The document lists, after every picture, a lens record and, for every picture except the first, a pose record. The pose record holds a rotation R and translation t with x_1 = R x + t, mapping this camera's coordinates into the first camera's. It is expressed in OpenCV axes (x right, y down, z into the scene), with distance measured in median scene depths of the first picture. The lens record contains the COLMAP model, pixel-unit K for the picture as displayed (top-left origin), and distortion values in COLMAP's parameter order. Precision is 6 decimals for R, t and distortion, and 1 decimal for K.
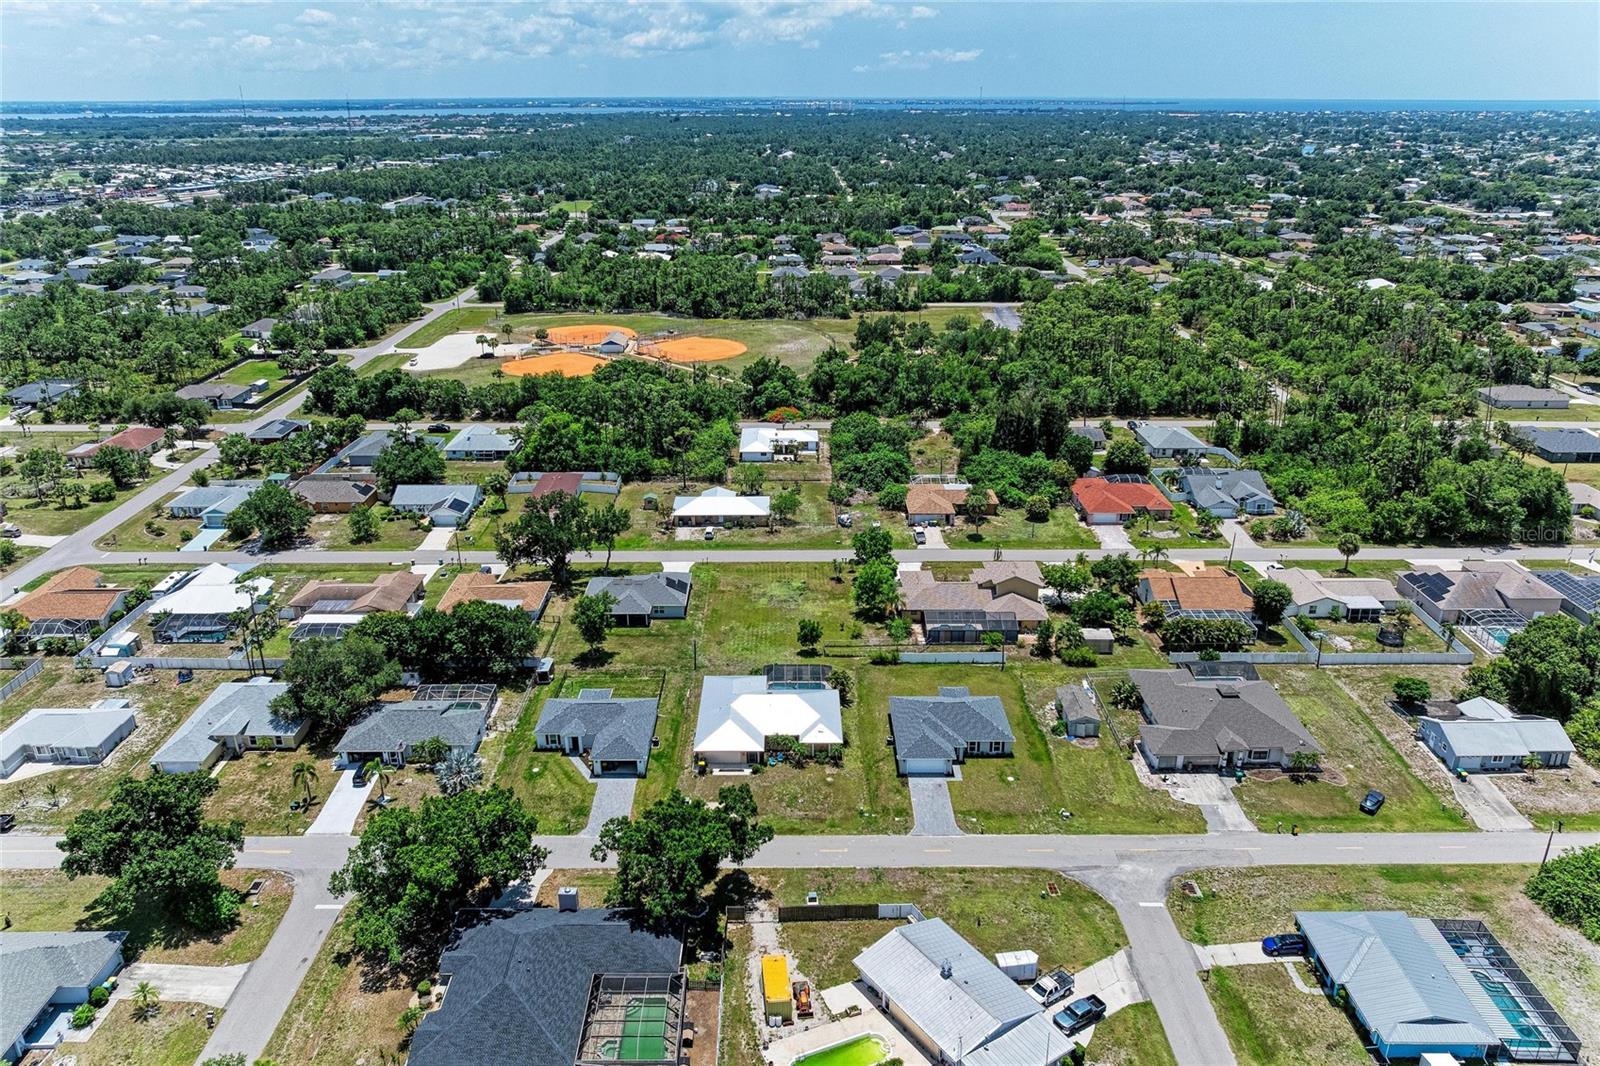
lens RADIAL K [[1121.6, 0, 800.0], [0, 1121.6, 533.0], [0, 0, 1]] dist [-0.004336, -0.001557]
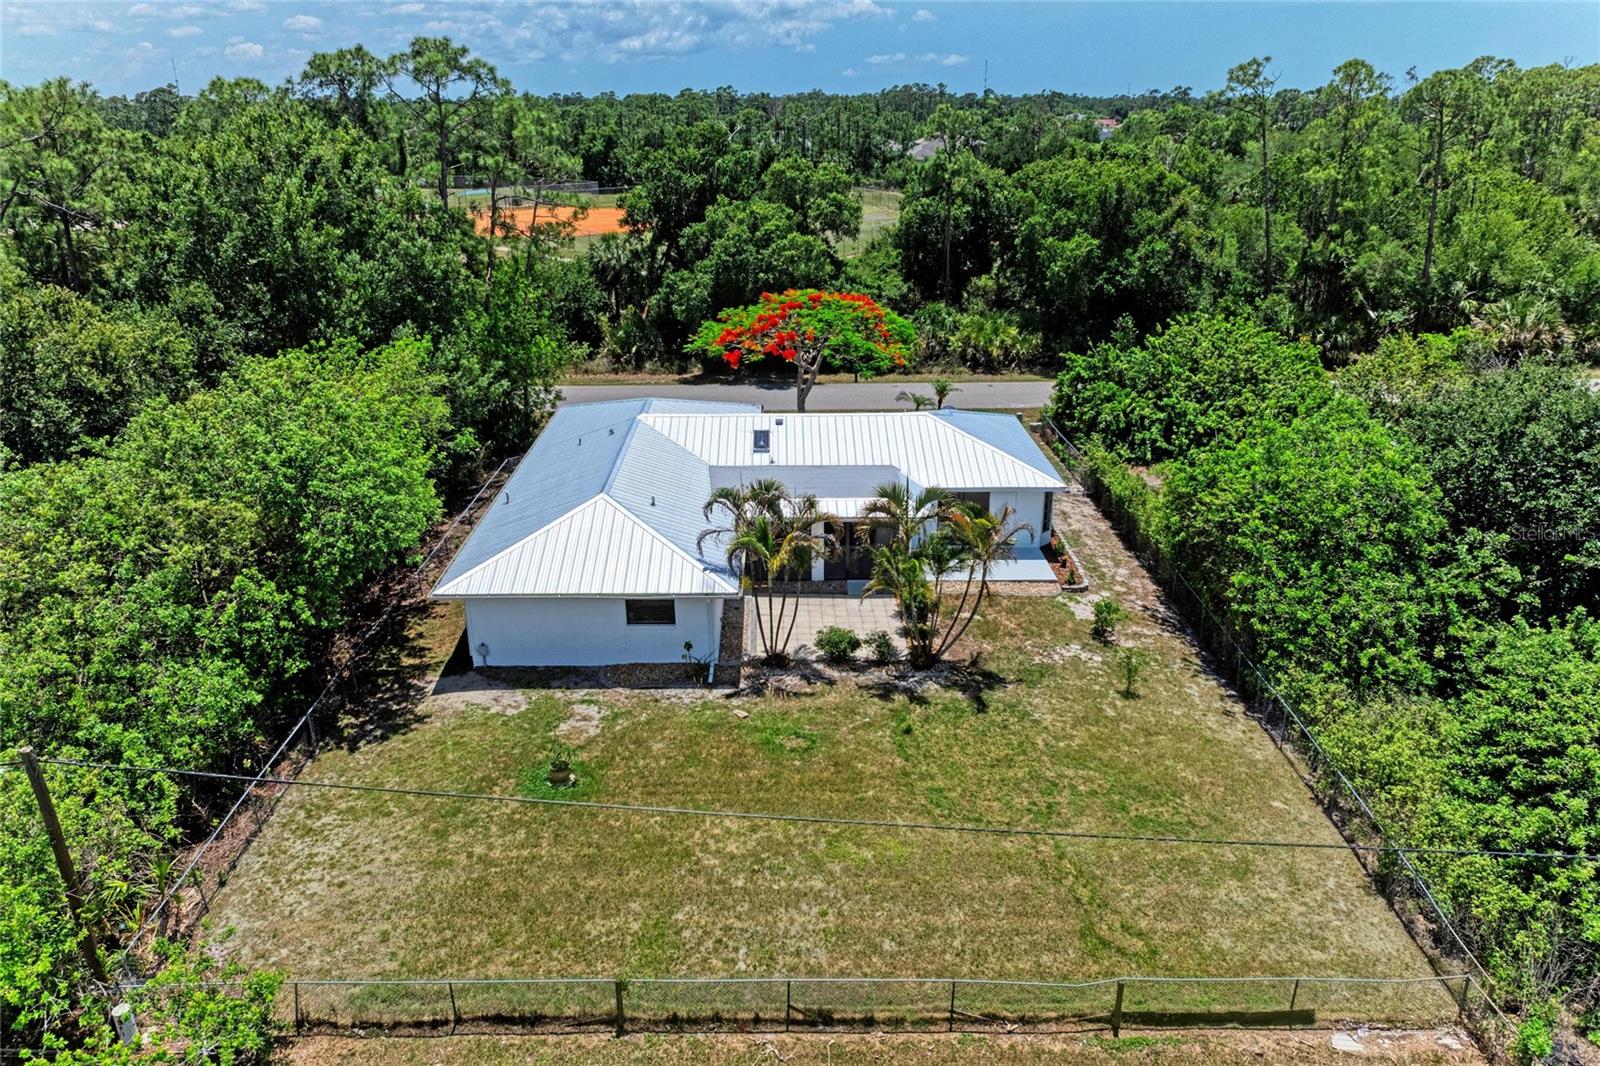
lens RADIAL K [[1121.6, 0, 800.0], [0, 1121.6, 533.0], [0, 0, 1]] dist [-0.004336, -0.001557]
pose [[0.999948, -0.006282, 0.008089, -0.017826], [0.006333, 0.999961, -0.006211, -0.077170], [-0.008049, 0.006262, 0.999948, 0.879223]]
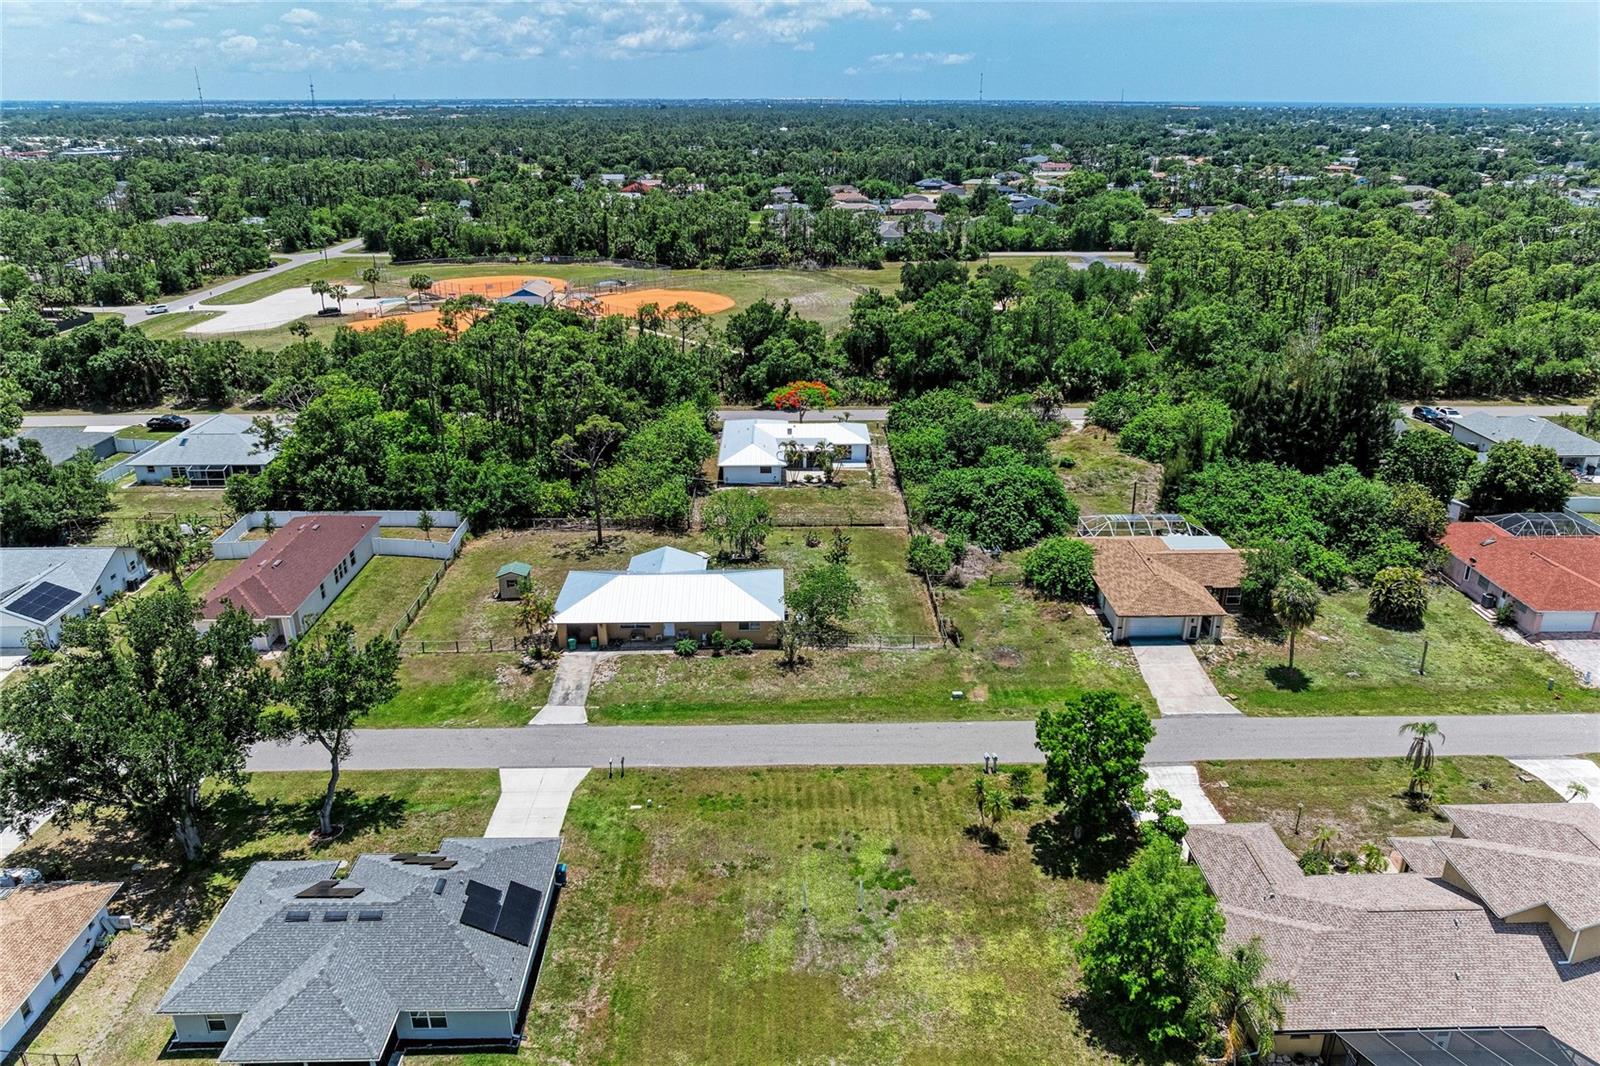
lens RADIAL K [[1121.6, 0, 800.0], [0, 1121.6, 533.0], [0, 0, 1]] dist [-0.004336, -0.001557]
pose [[0.999965, -0.004140, 0.007282, -0.020760], [0.004160, 0.999988, -0.002674, -0.040407], [-0.007271, 0.002704, 0.999970, 0.493118]]
